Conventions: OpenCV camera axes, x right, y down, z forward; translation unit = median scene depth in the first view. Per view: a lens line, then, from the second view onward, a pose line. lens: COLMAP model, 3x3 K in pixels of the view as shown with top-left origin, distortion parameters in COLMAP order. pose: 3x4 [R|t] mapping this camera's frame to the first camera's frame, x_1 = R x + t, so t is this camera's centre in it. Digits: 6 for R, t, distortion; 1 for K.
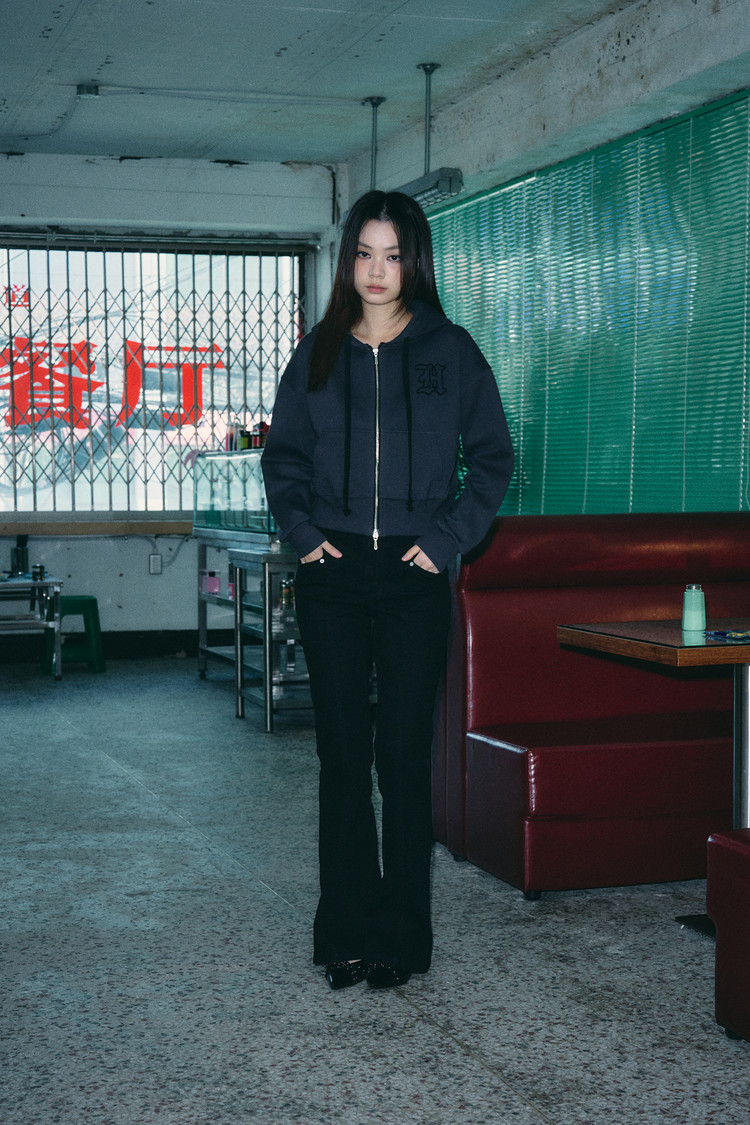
lens RADIAL K [[1768.3, 0, 375.0], [0, 1768.3, 562.5], [0, 0, 1]] dist [0.013412, -0.079434]
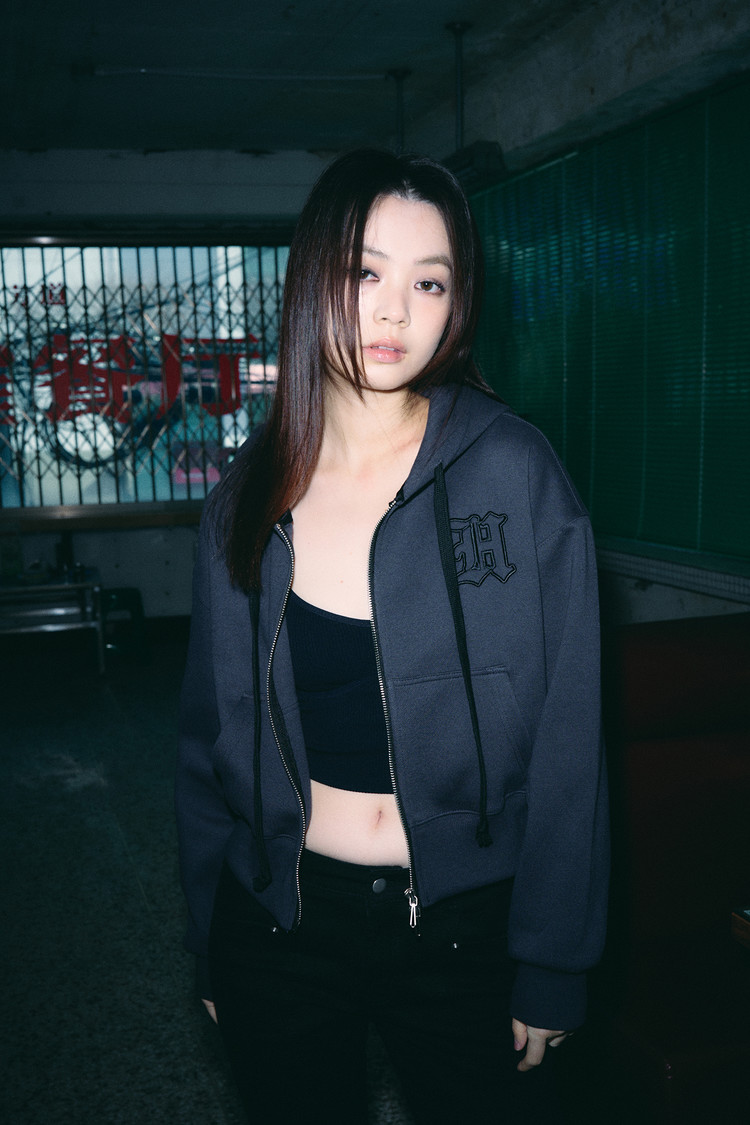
lens RADIAL K [[1357.9, 0, 371.6], [0, 1357.9, 579.1], [0, 0, 1]] dist [-0.004775, 0.030167]
pose [[0.999153, -0.025118, -0.032584, 0.001644], [0.027517, 0.996774, 0.075390, -0.044533], [0.030586, -0.076223, 0.996622, 0.233469]]
